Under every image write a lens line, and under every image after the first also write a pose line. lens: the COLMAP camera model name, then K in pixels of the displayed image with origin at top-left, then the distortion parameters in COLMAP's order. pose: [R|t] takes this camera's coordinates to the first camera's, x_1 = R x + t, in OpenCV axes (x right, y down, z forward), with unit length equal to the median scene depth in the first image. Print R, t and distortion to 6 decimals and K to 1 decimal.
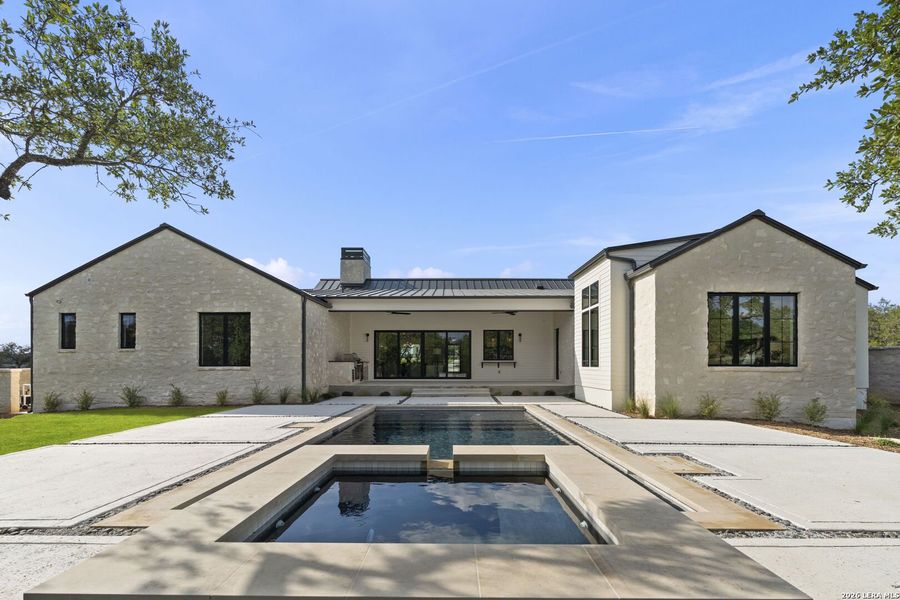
lens RADIAL K [[395.9, 0, 452.0], [0, 395.9, 362.3], [0, 0, 1]] dist [-0.003124, -0.000370]
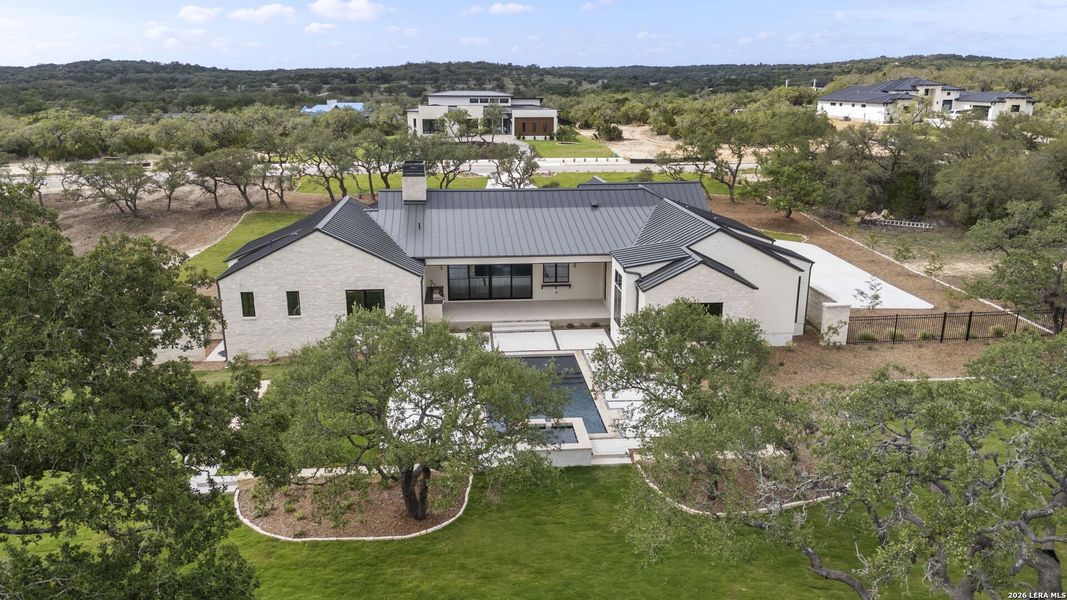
lens RADIAL K [[776.3, 0, 533.5], [0, 776.3, 300.0], [0, 0, 1]] dist [-0.000503, -0.000327]
pose [[0.993688, -0.029134, 0.108326, -0.281800], [-0.002699, 0.959196, 0.282729, -0.867731], [-0.112143, -0.281237, 0.953063, -1.691231]]
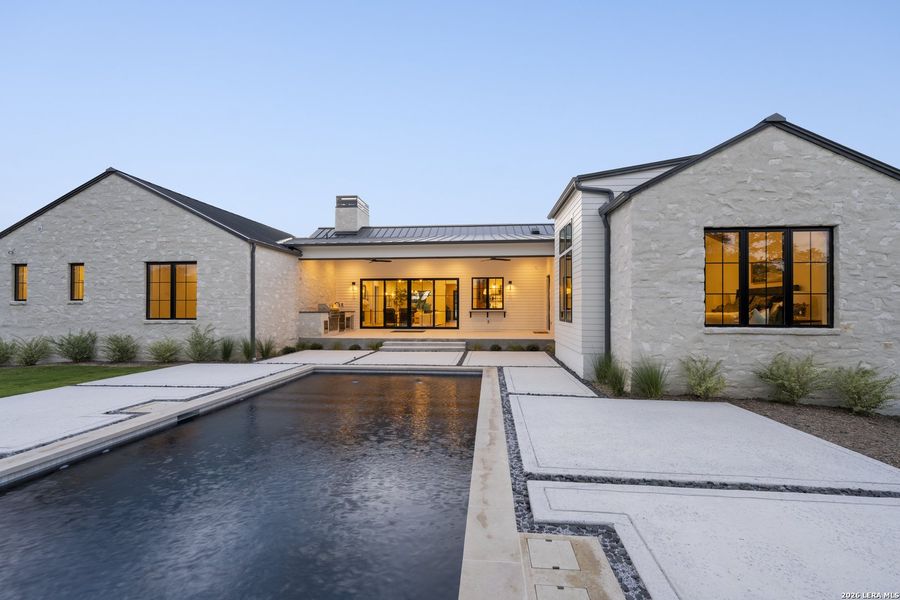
lens RADIAL K [[357.1, 0, 461.4], [0, 357.1, 304.8], [0, 0, 1]] dist [-0.001308, -0.000158]
pose [[0.997472, -0.001414, -0.071042, 0.168127], [0.001362, 0.999999, -0.000779, -0.022650], [0.071043, 0.000680, 0.997473, 0.208643]]
